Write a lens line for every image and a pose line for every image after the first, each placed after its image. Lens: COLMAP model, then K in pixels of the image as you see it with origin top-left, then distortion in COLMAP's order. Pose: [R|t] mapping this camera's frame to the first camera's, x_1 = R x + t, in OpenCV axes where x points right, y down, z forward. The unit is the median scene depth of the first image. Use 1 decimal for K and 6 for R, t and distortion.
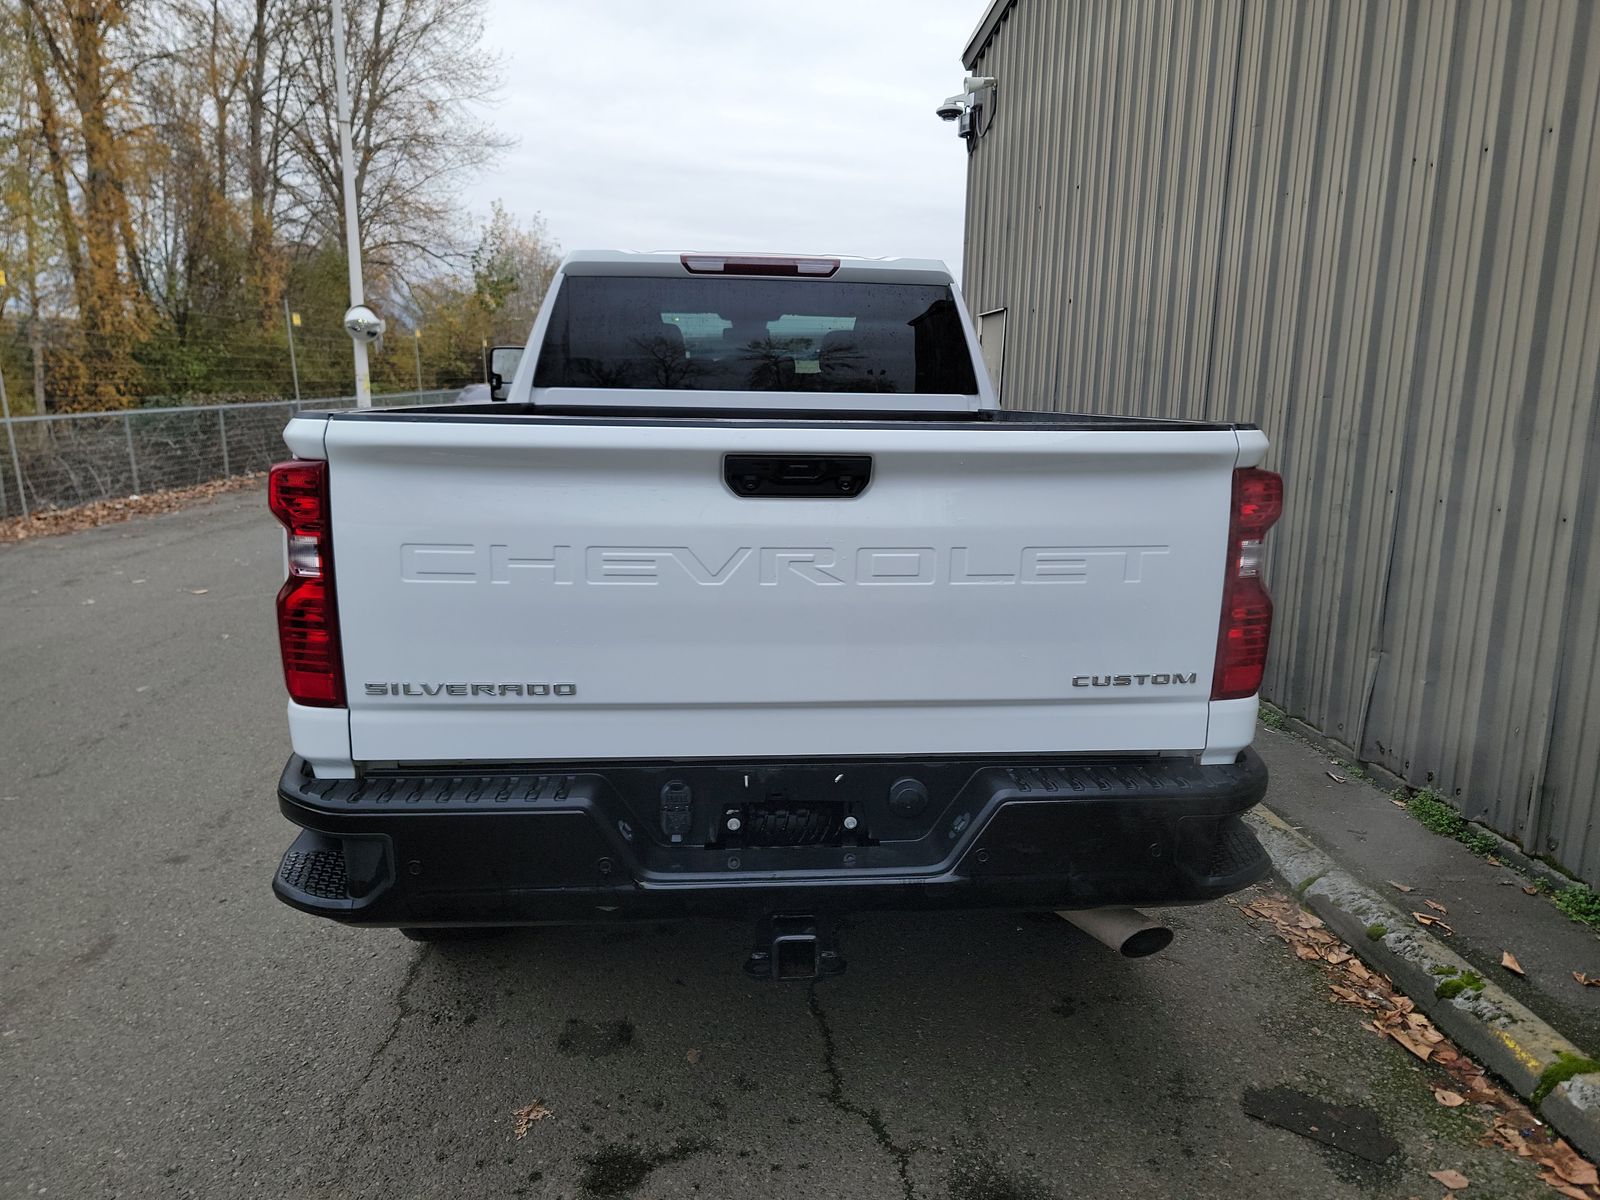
lens RADIAL K [[1116.3, 0, 805.1], [0, 1116.3, 586.8], [0, 0, 1]] dist [0.033359, -0.032037]
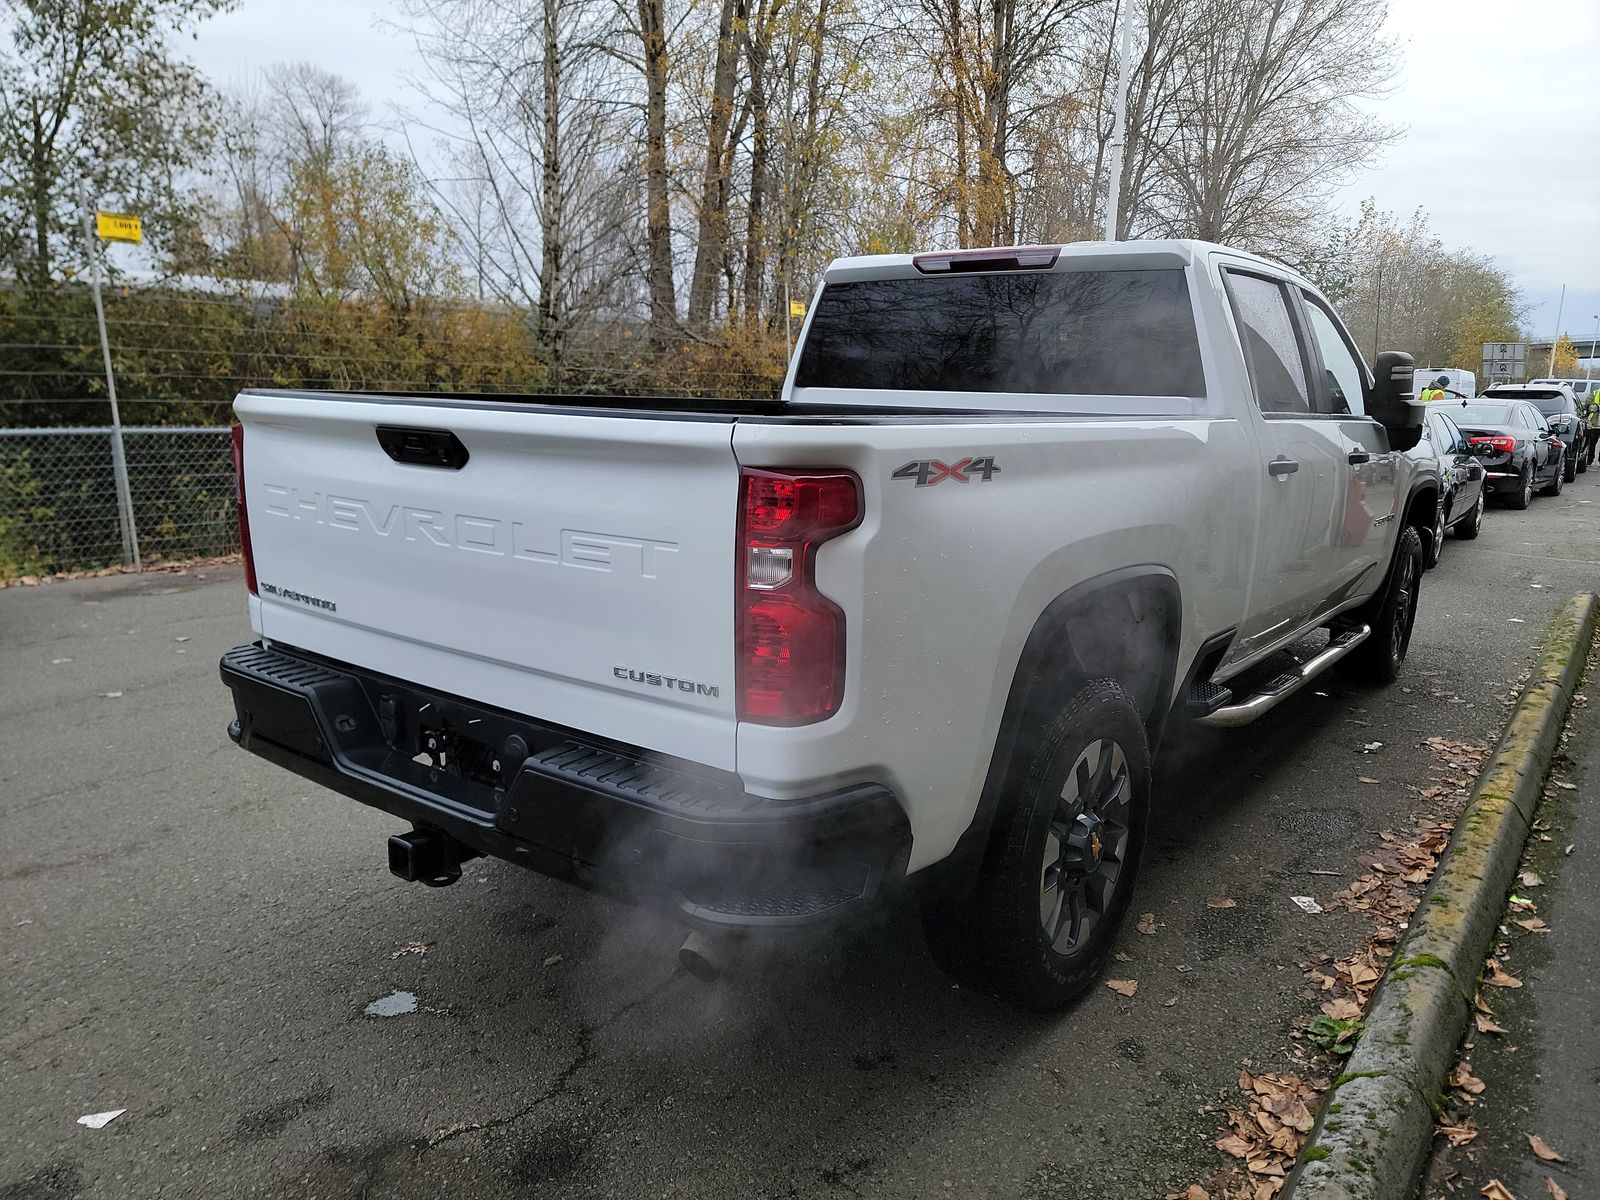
lens RADIAL K [[1116.3, 0, 808.0], [0, 1116.3, 610.1], [0, 0, 1]] dist [0.033359, -0.032037]
pose [[0.754503, 0.136595, -0.641924, 0.160058], [-0.131676, 0.989719, 0.055833, -0.007480], [0.642951, 0.042400, 0.764732, 0.055909]]
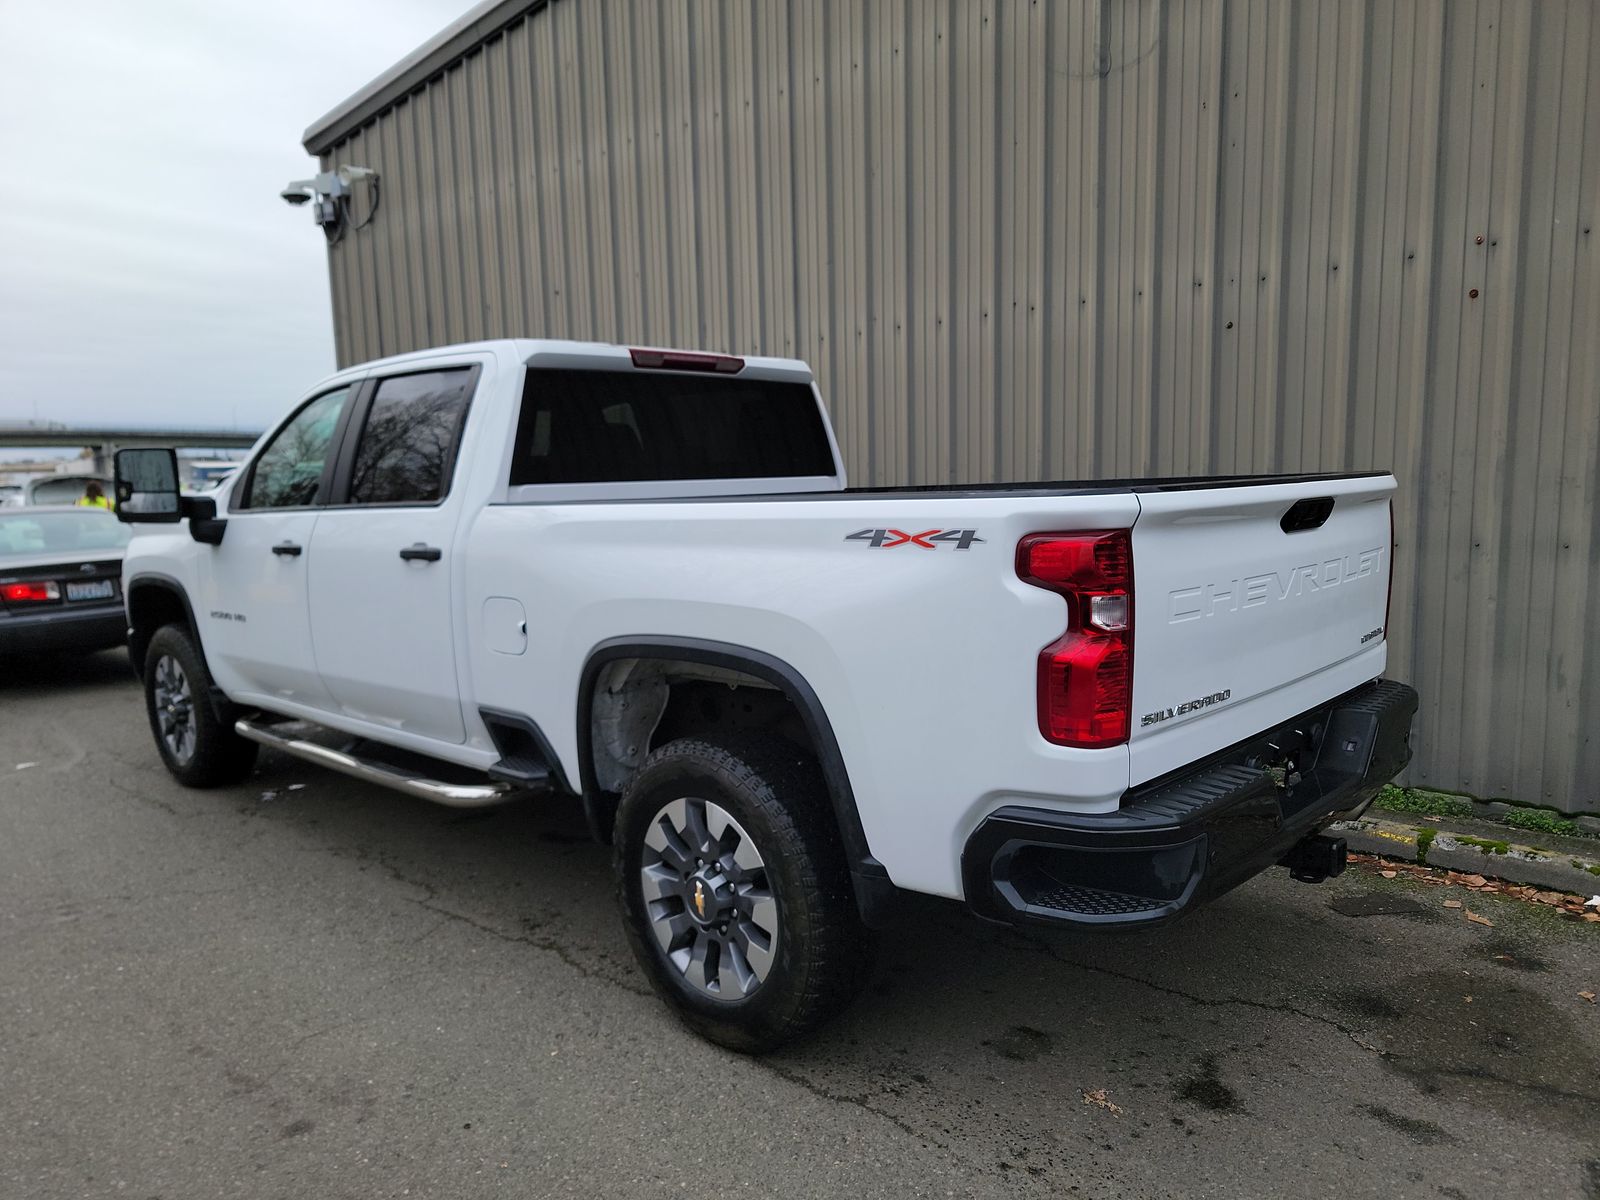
lens RADIAL K [[1116.3, 0, 798.7], [0, 1116.3, 606.3], [0, 0, 1]] dist [0.033359, -0.032037]
pose [[0.748772, -0.117752, 0.652284, -0.213464], [0.159584, 0.987172, -0.004984, -0.012171], [-0.643329, 0.107826, 0.757958, 0.051048]]
